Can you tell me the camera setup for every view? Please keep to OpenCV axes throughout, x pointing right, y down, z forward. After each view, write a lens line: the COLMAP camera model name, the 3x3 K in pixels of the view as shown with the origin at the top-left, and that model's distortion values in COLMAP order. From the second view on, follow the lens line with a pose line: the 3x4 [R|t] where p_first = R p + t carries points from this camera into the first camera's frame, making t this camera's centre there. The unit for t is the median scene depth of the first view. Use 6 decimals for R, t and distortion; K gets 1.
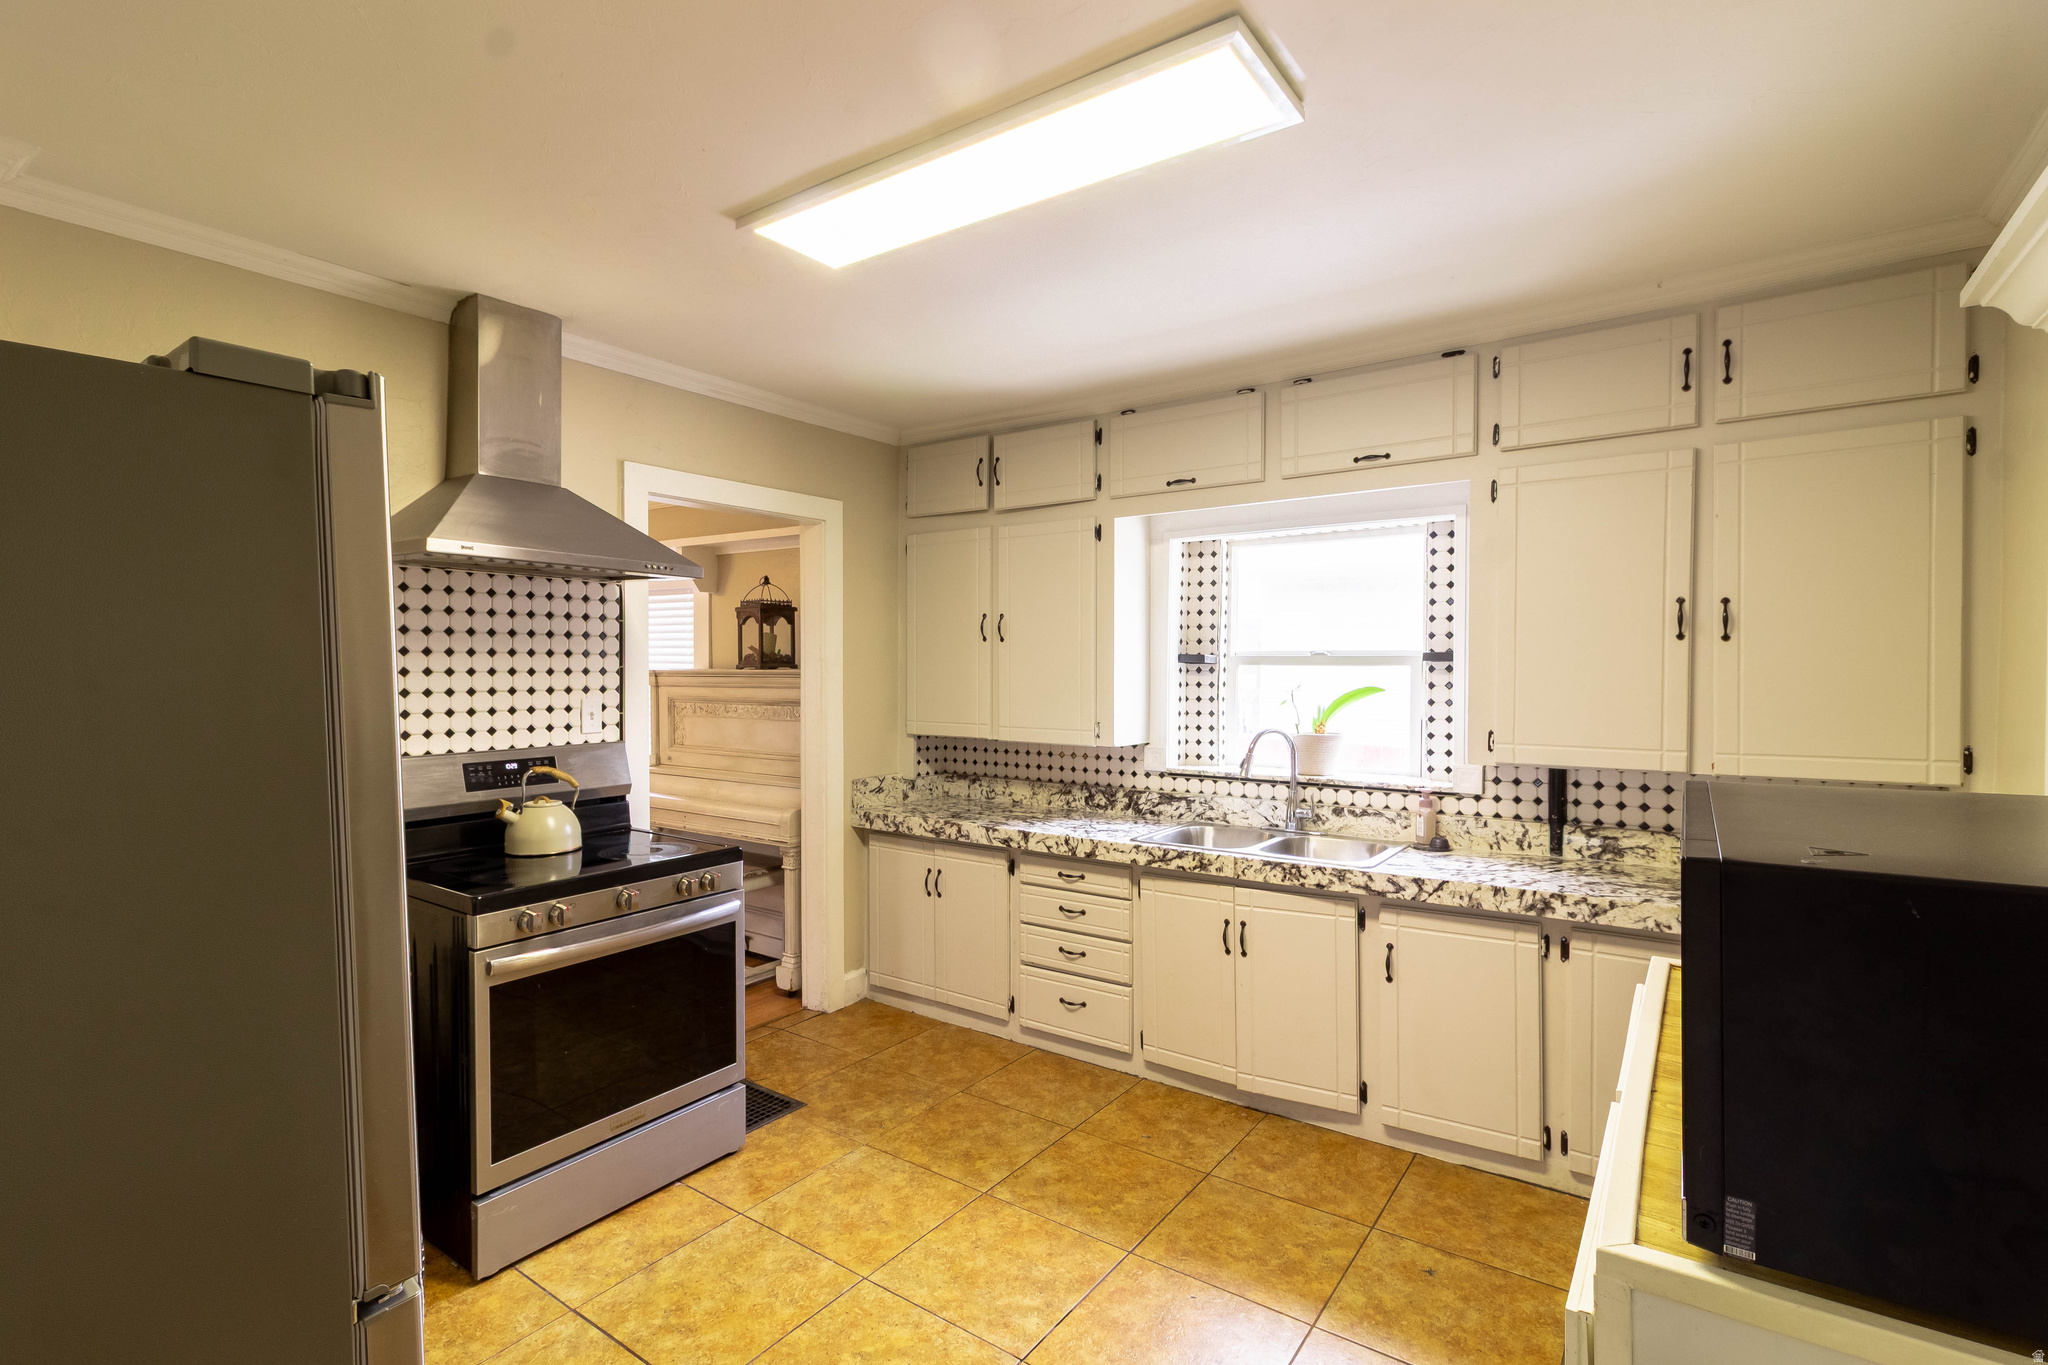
lens RADIAL K [[954.6, 0, 1024.0], [0, 954.6, 682.5], [0, 0, 1]] dist [0.015983, -0.000268]
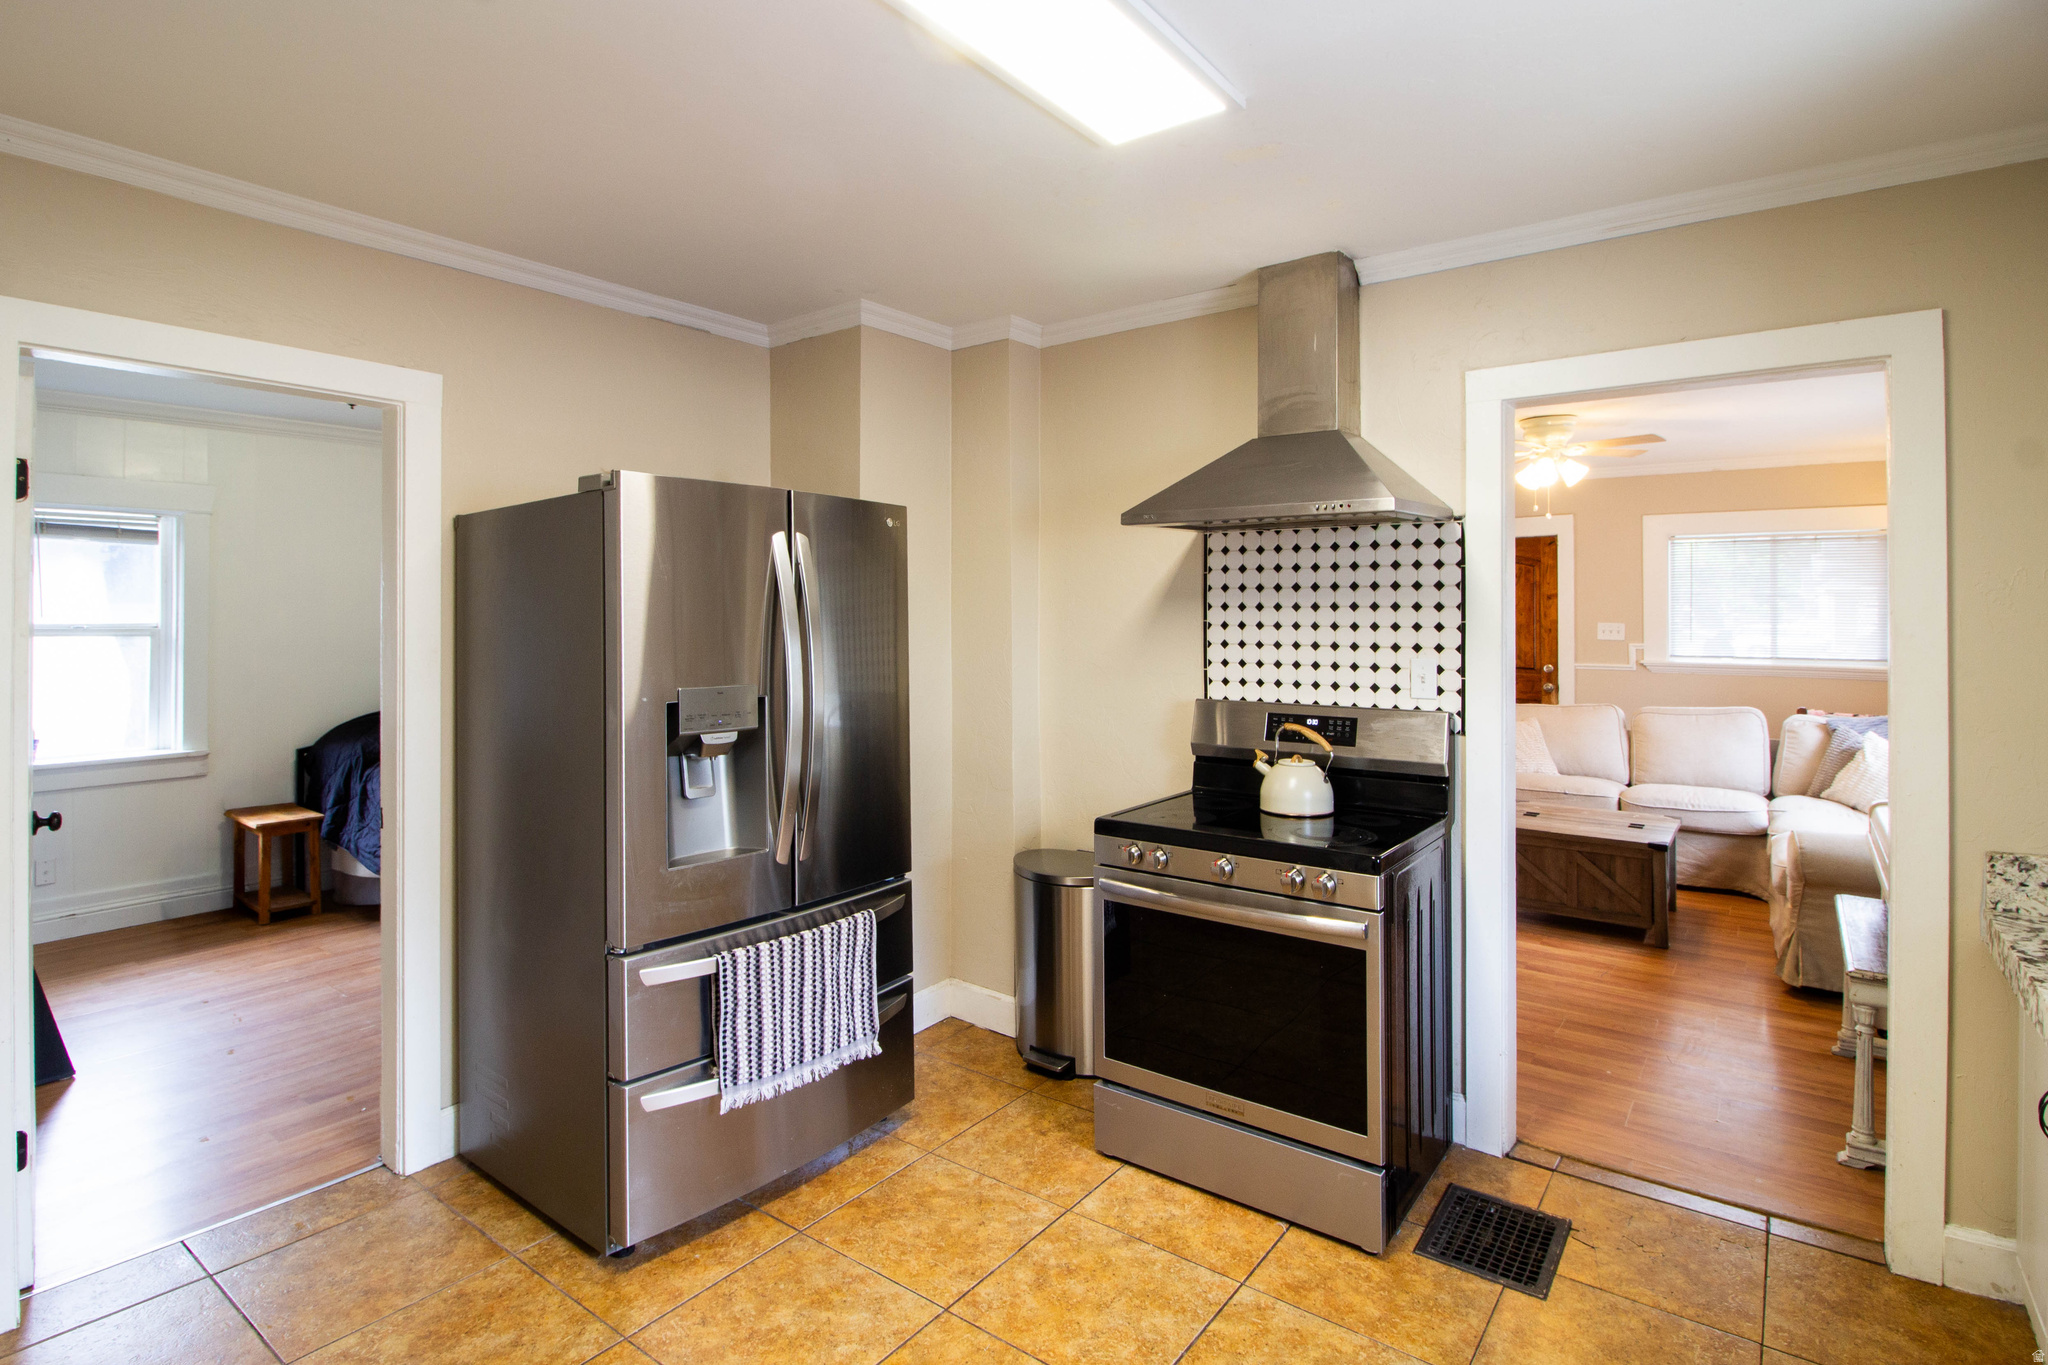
lens RADIAL K [[1018.2, 0, 1022.6], [0, 1018.2, 603.0], [0, 0, 1]] dist [-0.016511, -0.001740]
pose [[-0.028241, -0.016612, -0.999463, 0.505252], [-0.022229, 0.999625, -0.015986, -0.011252], [0.999354, 0.021766, -0.028600, 0.709664]]
